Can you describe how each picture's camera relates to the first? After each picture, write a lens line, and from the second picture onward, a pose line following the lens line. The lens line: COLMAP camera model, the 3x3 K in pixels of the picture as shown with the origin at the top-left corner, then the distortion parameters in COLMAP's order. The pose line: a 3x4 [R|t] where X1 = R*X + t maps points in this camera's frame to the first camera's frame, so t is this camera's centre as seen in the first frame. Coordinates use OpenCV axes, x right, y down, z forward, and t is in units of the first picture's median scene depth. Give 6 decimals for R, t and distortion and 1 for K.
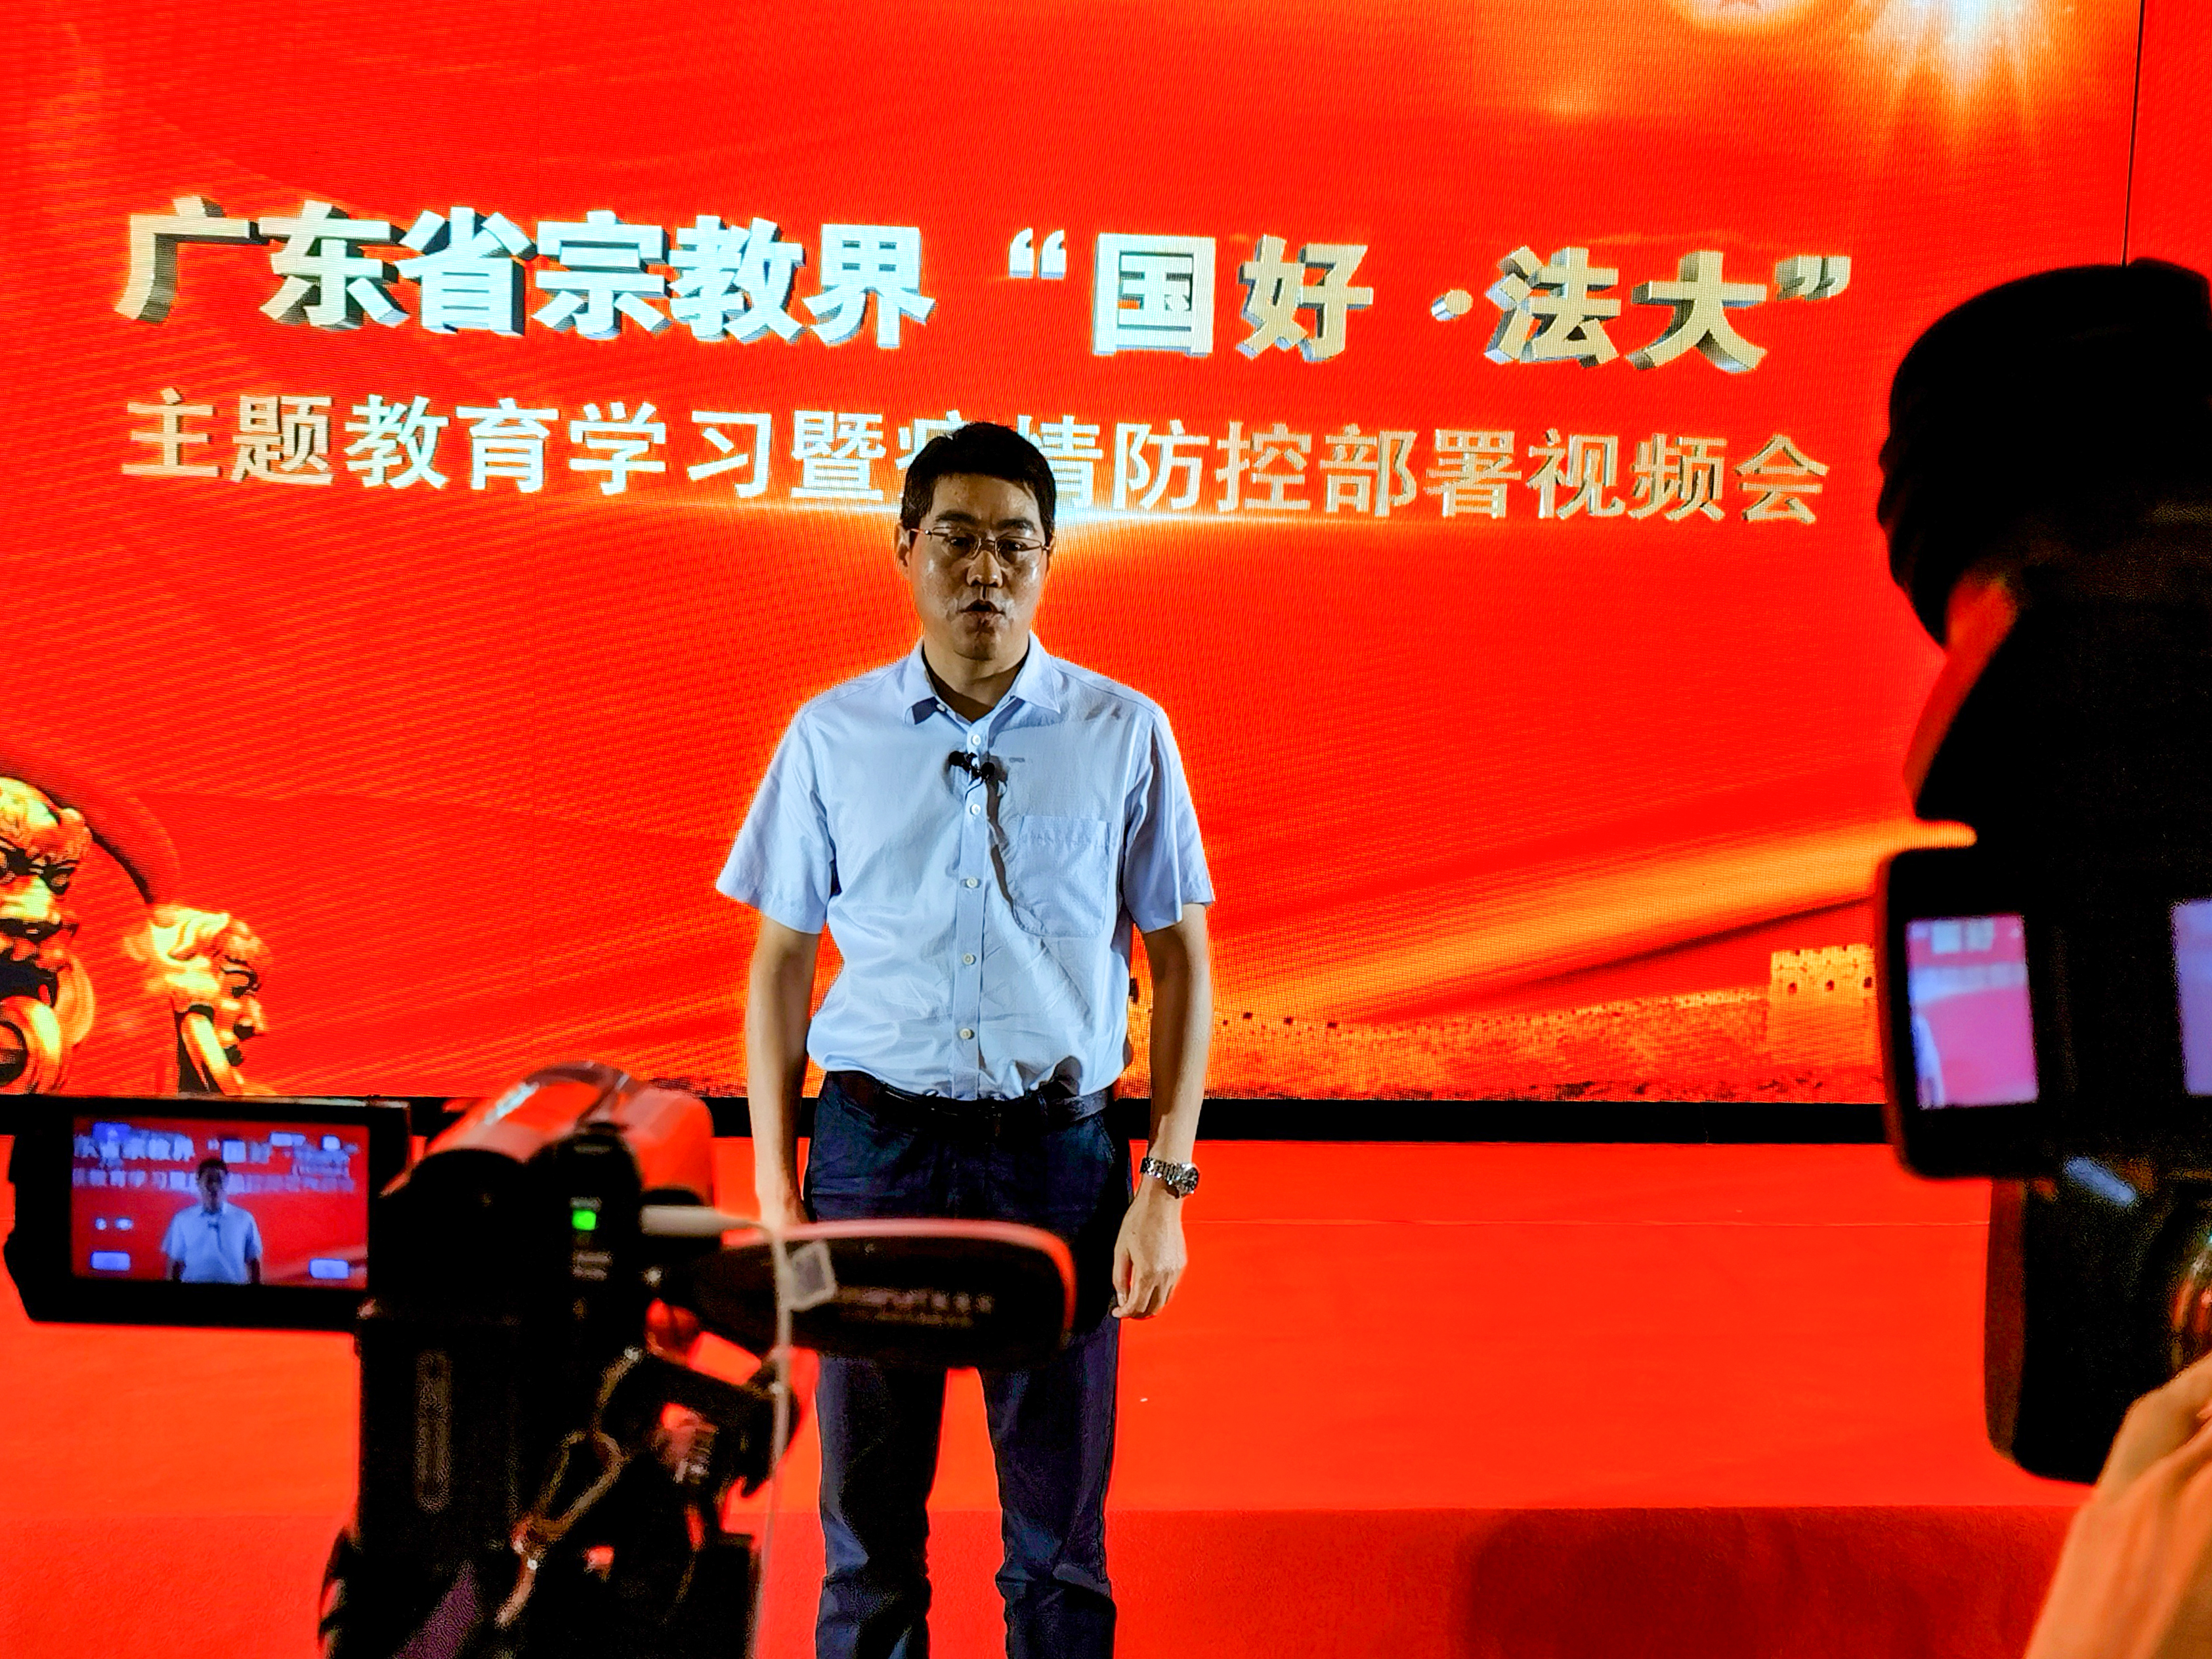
lens RADIAL K [[2774.7, 0, 1250.7], [0, 2774.7, 728.6], [0, 0, 1]] dist [0.062985, 0.000000]
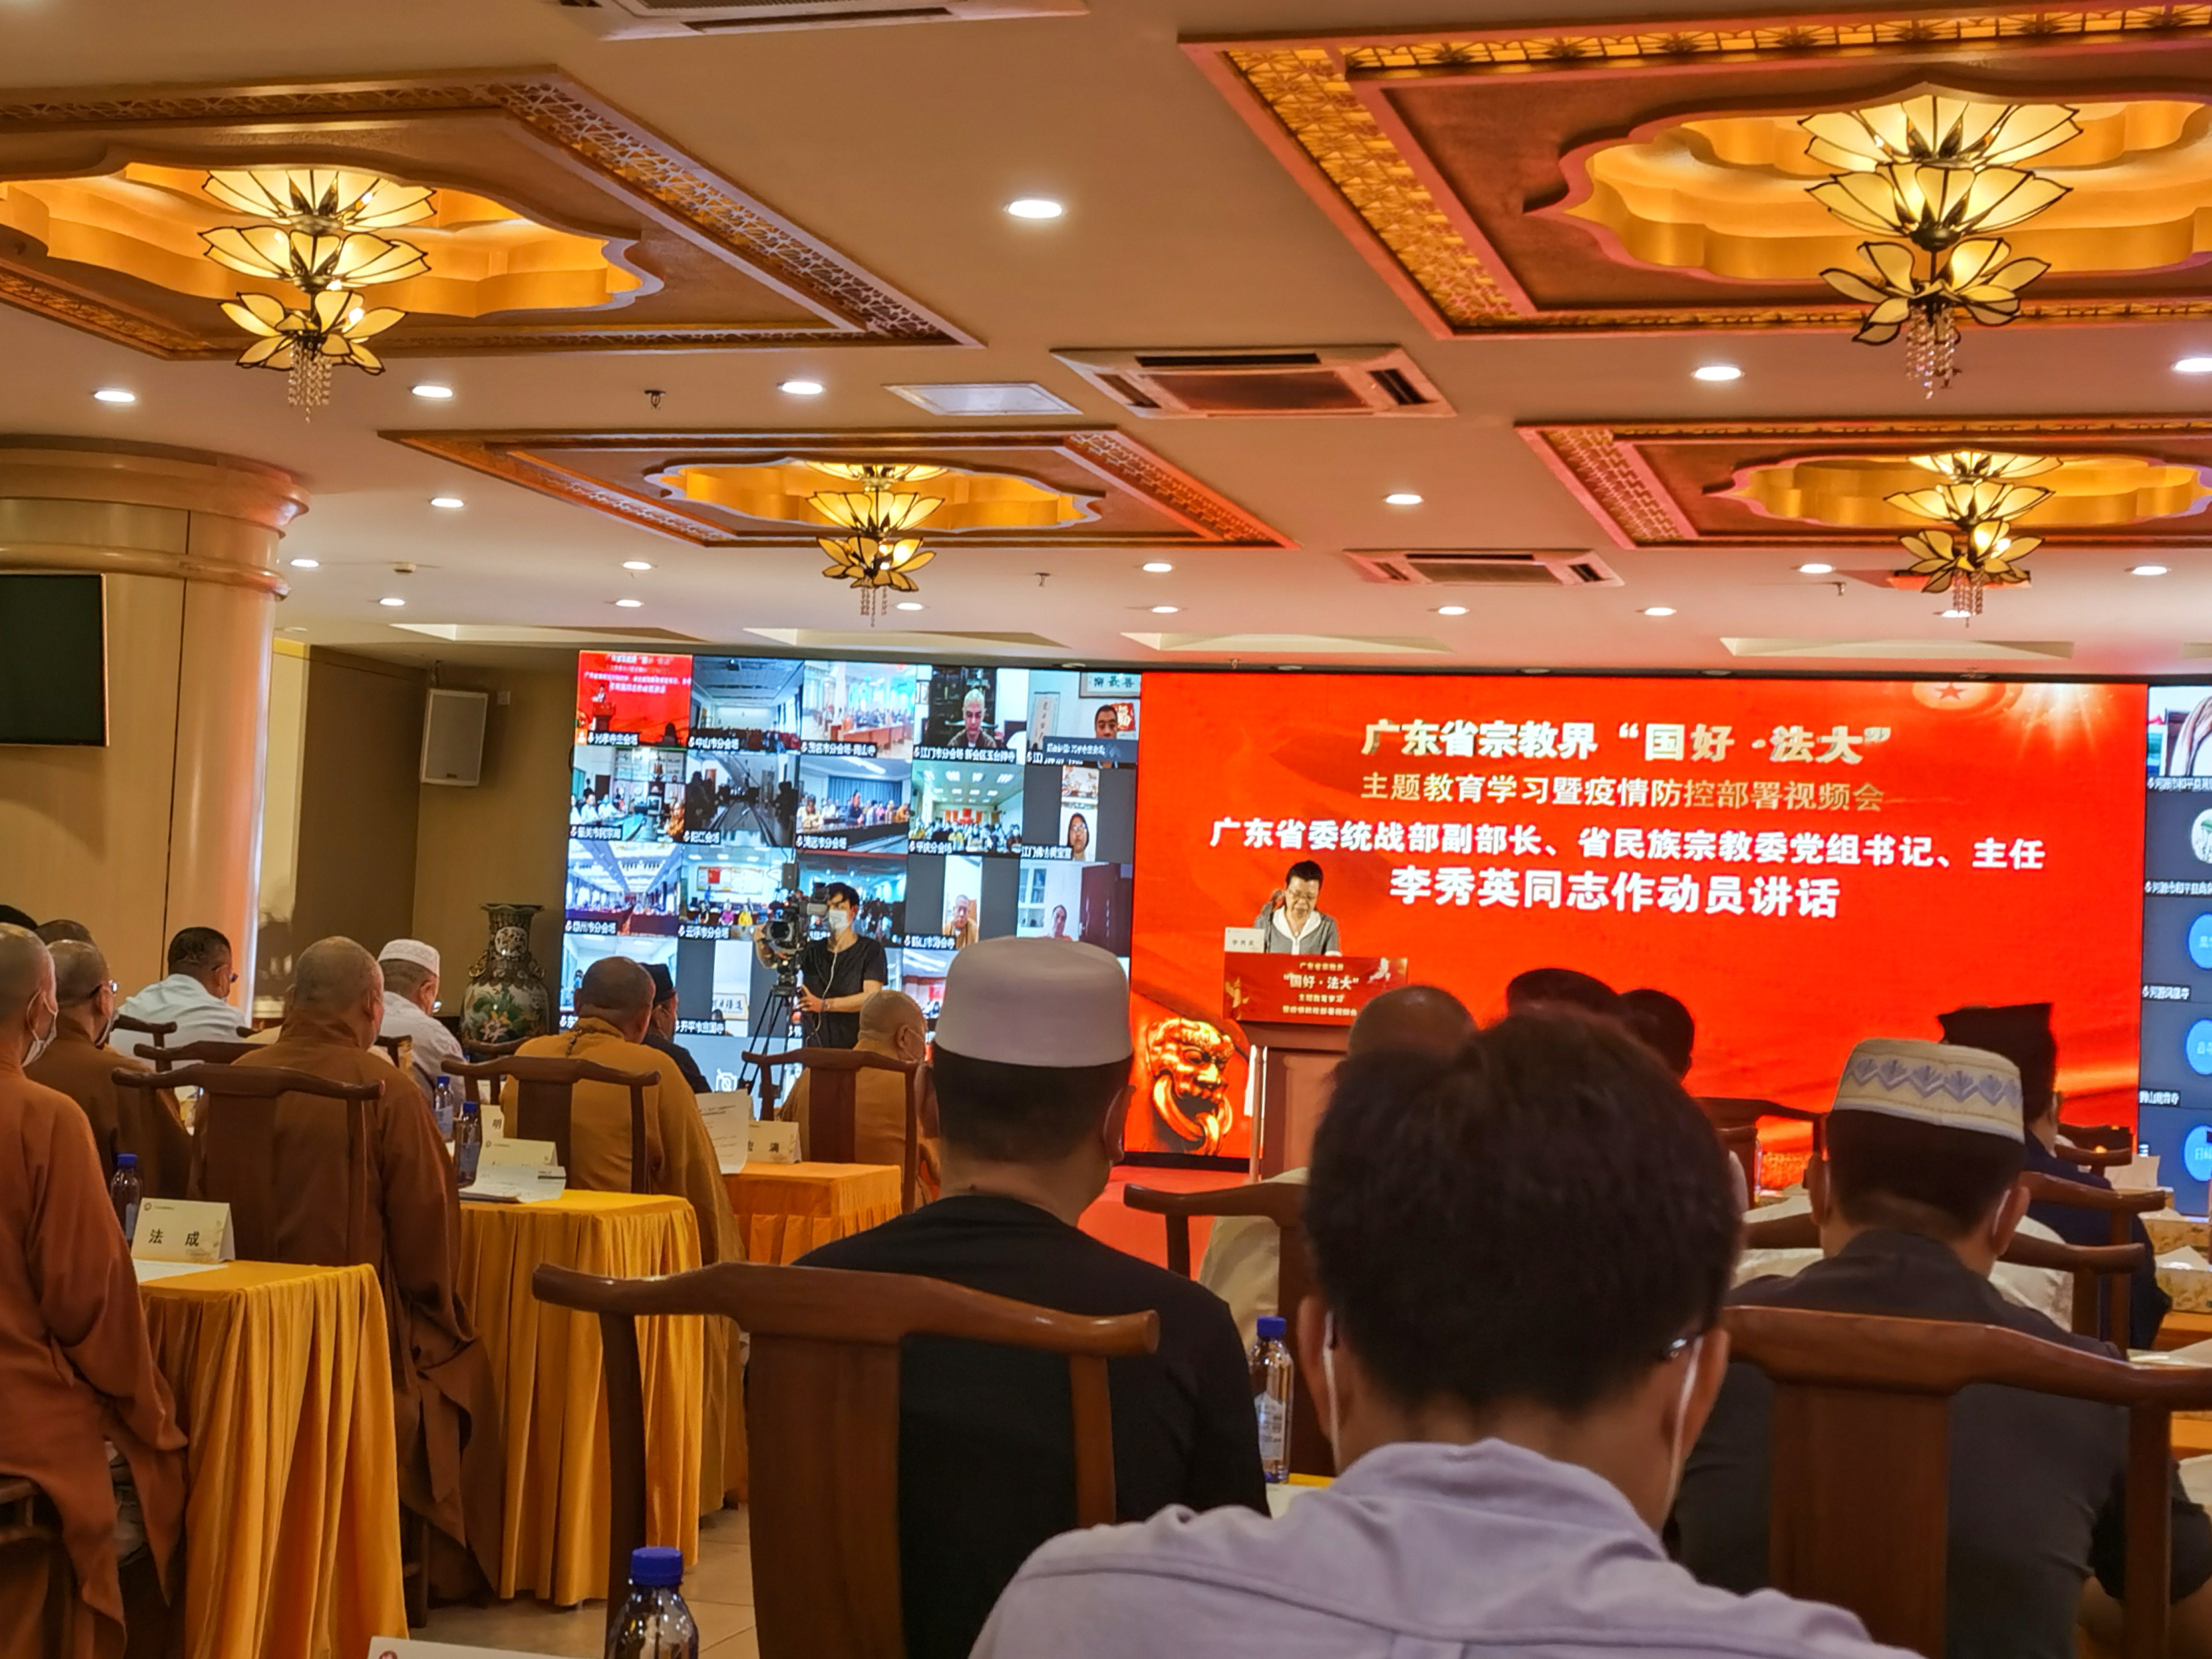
lens RADIAL K [[2917.8, 0, 1107.0], [0, 2917.8, 830.8], [0, 0, 1]] dist [-0.004330, 0.000000]
pose [[0.965075, -0.020245, -0.261190, 0.228188], [-0.053302, 0.960980, -0.271433, 0.917427], [0.256494, 0.275875, 0.926339, -2.339611]]
